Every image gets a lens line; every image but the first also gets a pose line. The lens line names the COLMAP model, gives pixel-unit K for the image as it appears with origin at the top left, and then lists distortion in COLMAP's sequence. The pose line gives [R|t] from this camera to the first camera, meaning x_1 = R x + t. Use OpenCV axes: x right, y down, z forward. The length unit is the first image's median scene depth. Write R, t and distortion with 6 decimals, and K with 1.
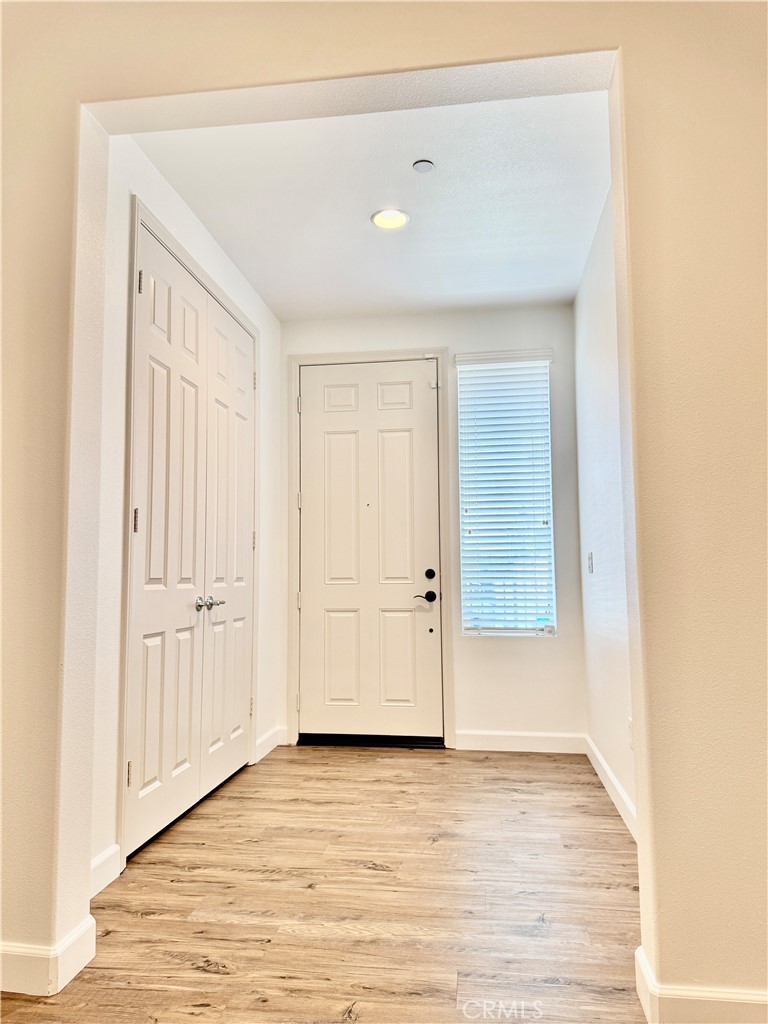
lens RADIAL K [[734.4, 0, 334.8], [0, 734.4, 512.5], [0, 0, 1]] dist [0.043894, -0.039283]
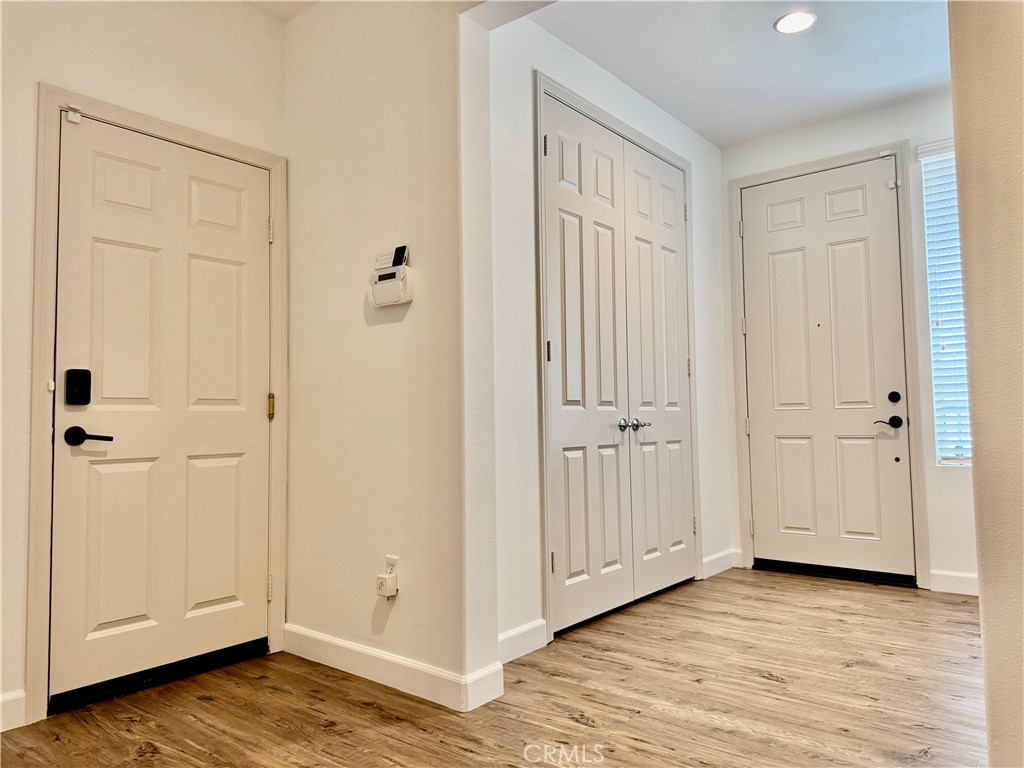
lens RADIAL K [[717.7, 0, 497.3], [0, 717.7, 382.7], [0, 0, 1]] dist [0.065335, -0.032422]
pose [[0.866661, -0.030433, -0.497968, 0.198310], [0.049699, 0.998439, 0.025477, 0.024204], [0.496416, -0.046828, 0.866821, -0.032192]]
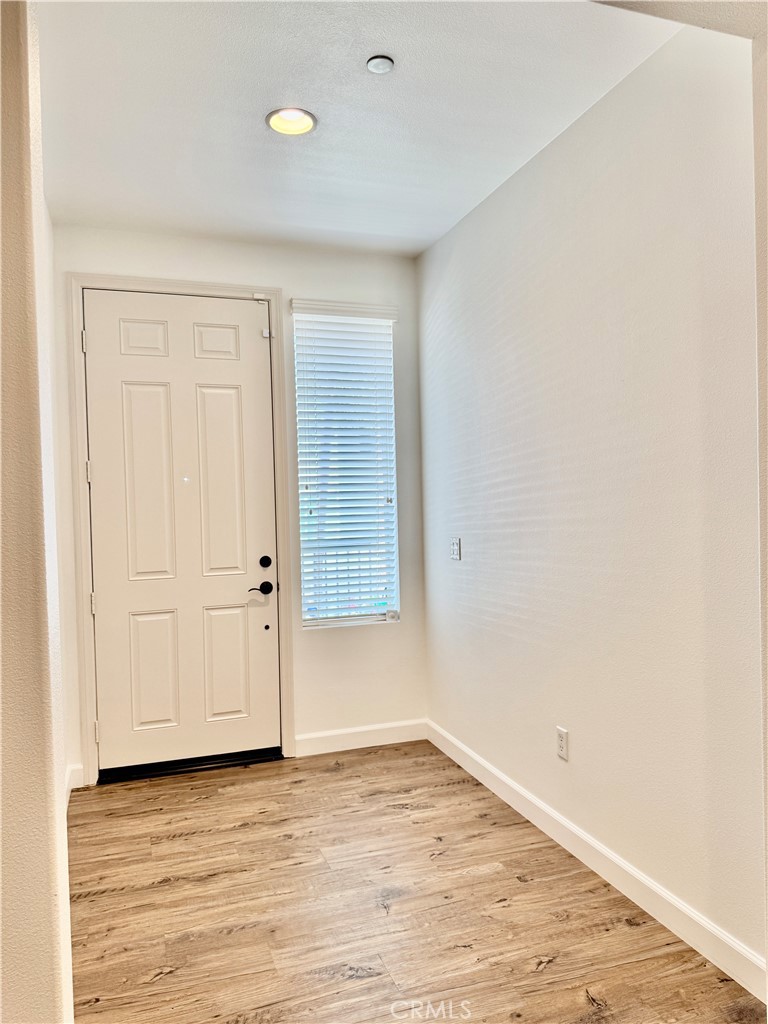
lens RADIAL K [[743.2, 0, 309.7], [0, 743.2, 498.6], [0, 0, 1]] dist [0.033980, -0.036303]
pose [[0.881090, -0.025464, 0.472263, -0.294502], [-0.018593, 0.995913, 0.088386, -0.084525], [-0.472584, -0.086657, 0.877015, 0.292617]]
